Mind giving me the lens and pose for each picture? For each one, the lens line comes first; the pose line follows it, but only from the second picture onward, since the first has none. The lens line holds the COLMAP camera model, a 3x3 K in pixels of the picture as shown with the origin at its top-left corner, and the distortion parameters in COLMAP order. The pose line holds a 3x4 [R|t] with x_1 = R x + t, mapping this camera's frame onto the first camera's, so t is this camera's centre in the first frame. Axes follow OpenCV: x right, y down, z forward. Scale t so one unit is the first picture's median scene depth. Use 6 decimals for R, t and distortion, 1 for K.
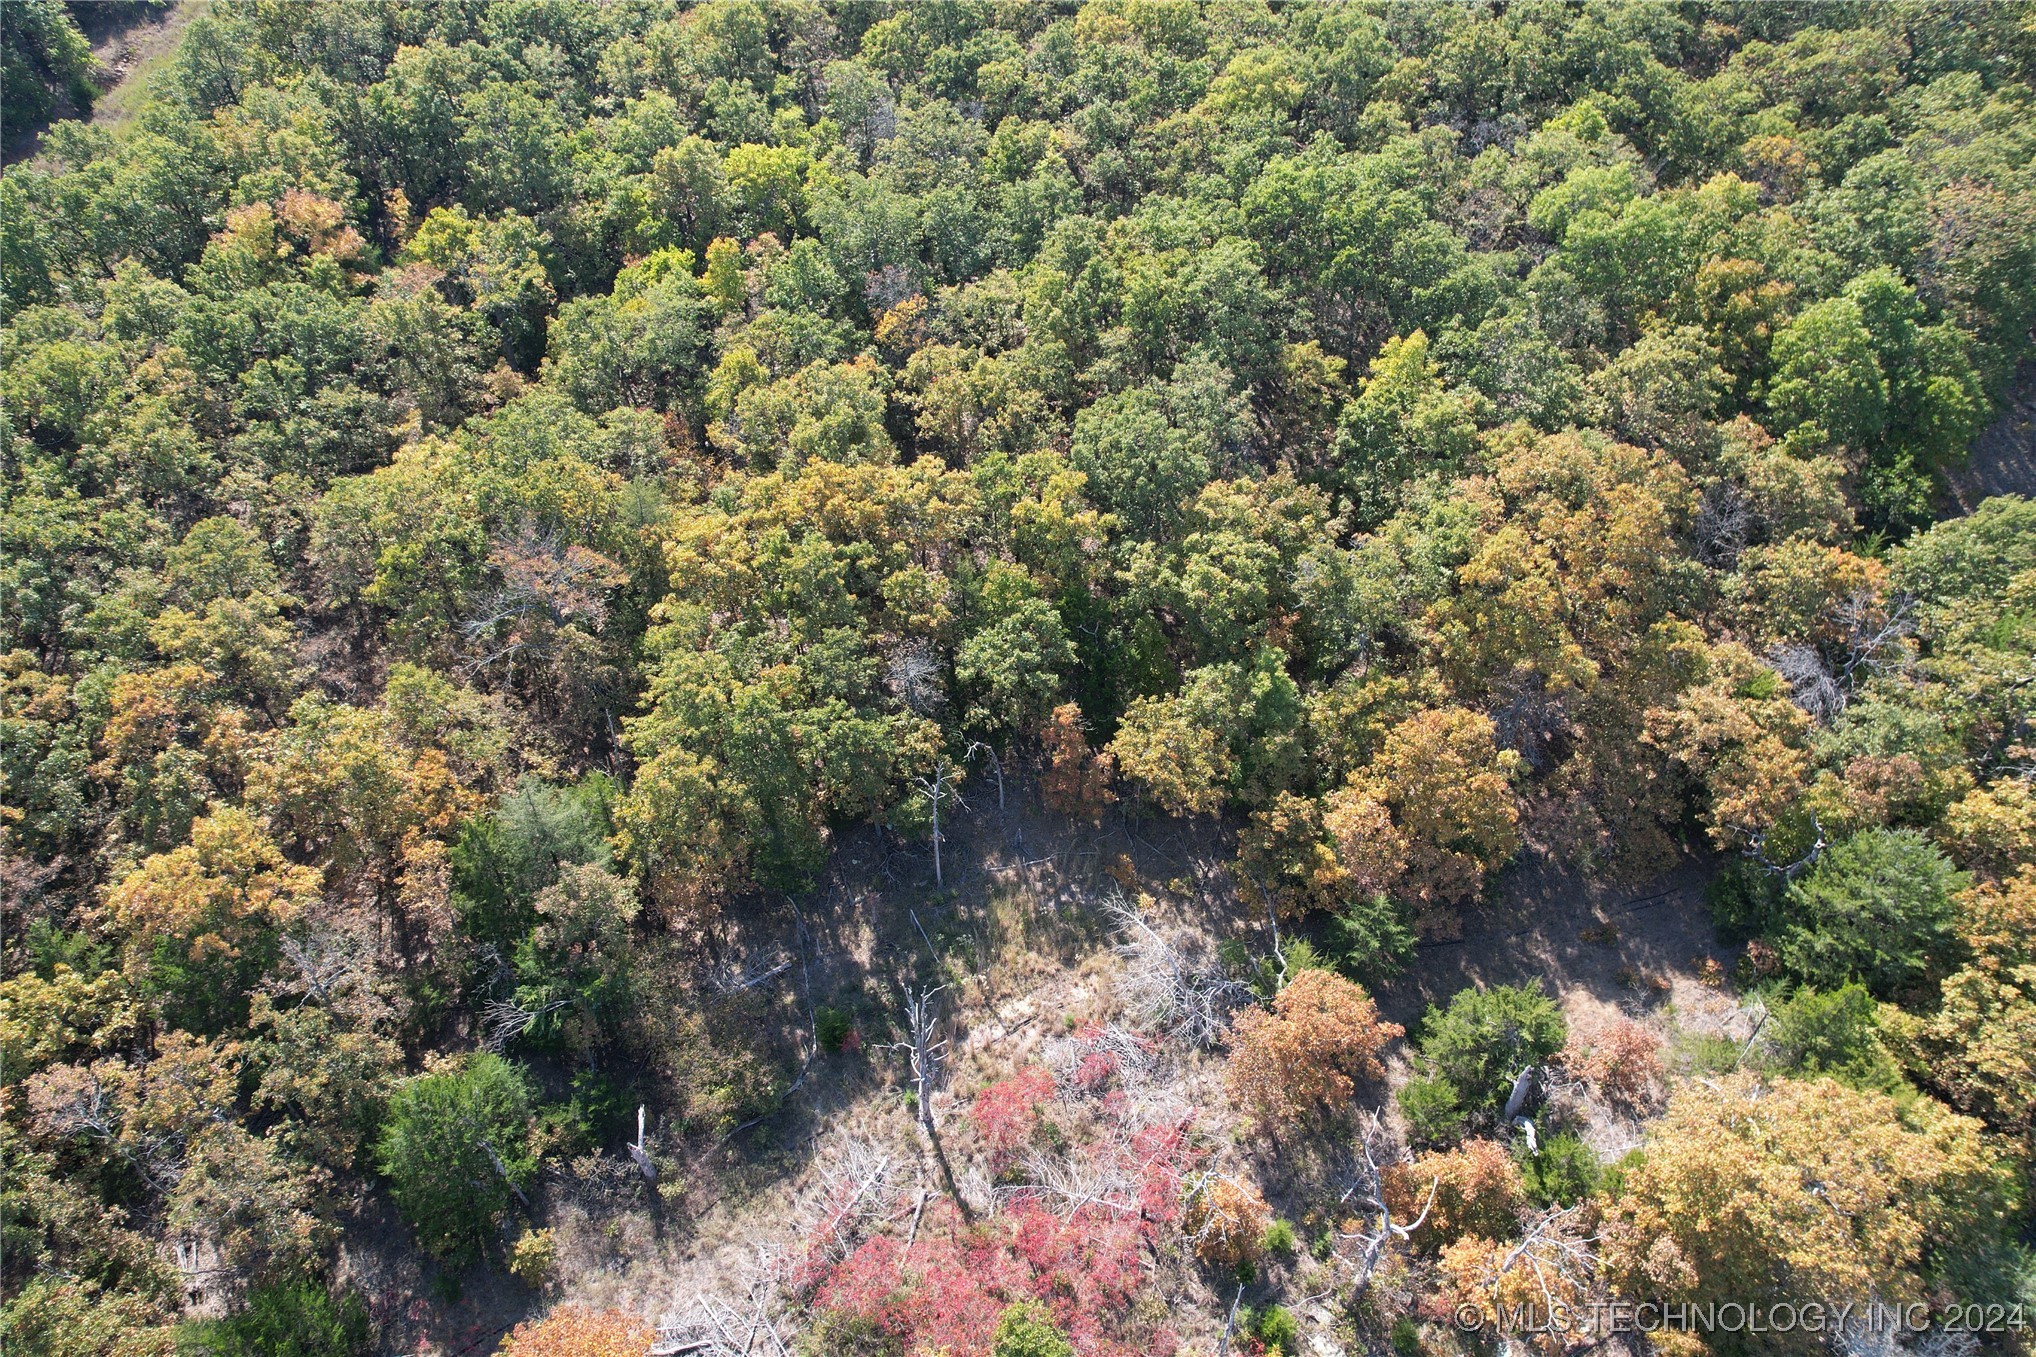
lens RADIAL K [[1302.3, 0, 1027.8], [0, 1302.3, 685.6], [0, 0, 1]] dist [-0.064494, 0.057273]
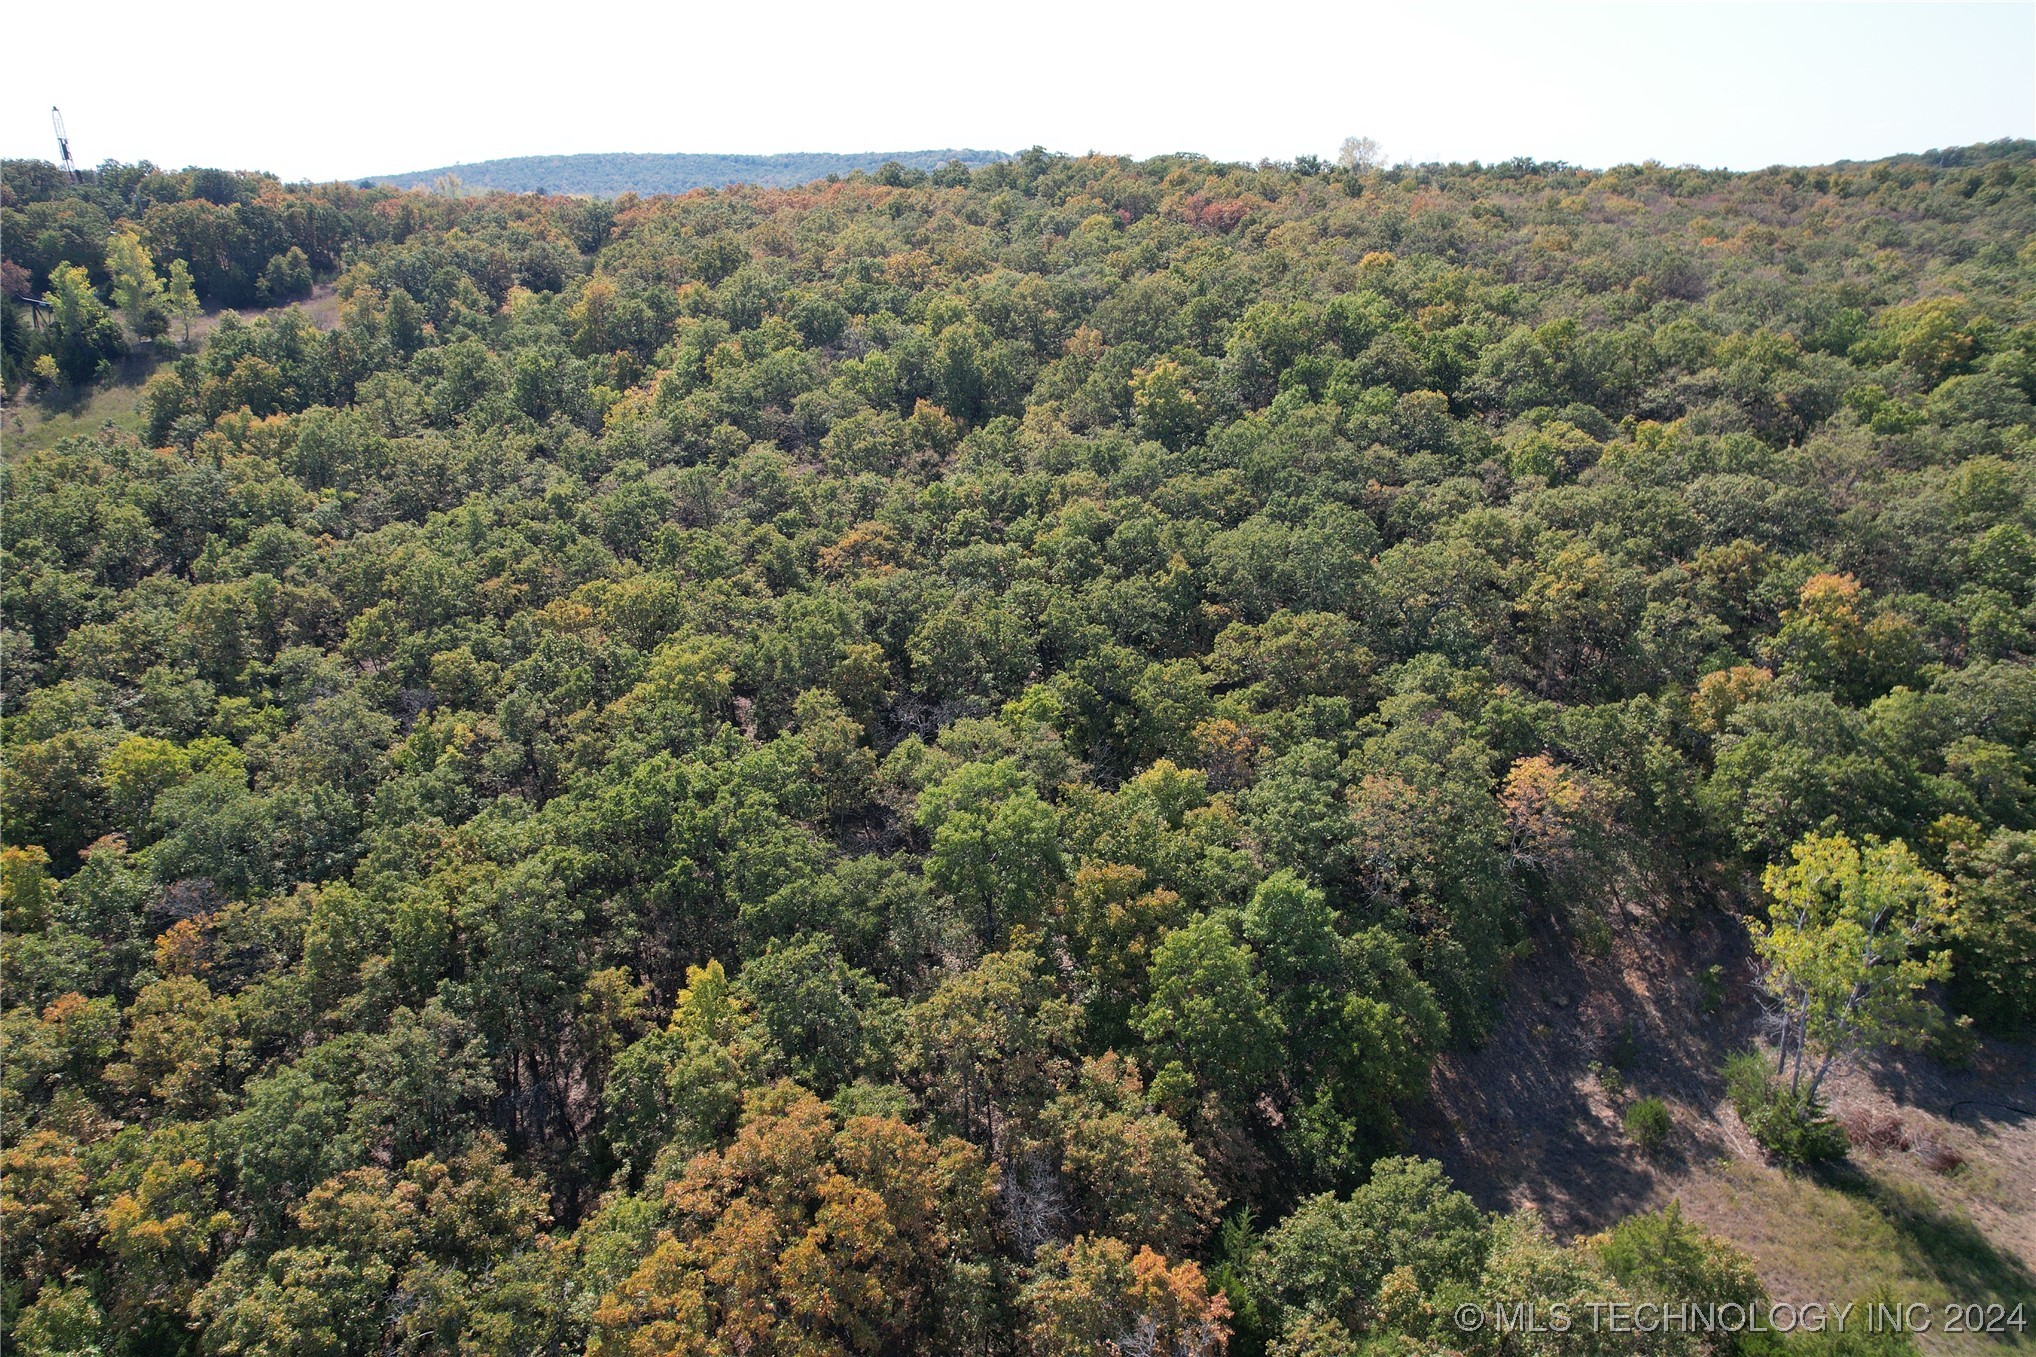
lens RADIAL K [[1295.8, 0, 1032.8], [0, 1295.8, 678.2], [0, 0, 1]] dist [-0.073514, 0.067115]
pose [[0.999673, -0.007873, 0.024346, 0.478043], [0.016361, 0.928246, -0.371607, -0.123025], [-0.019673, 0.371884, 0.928071, 0.128439]]
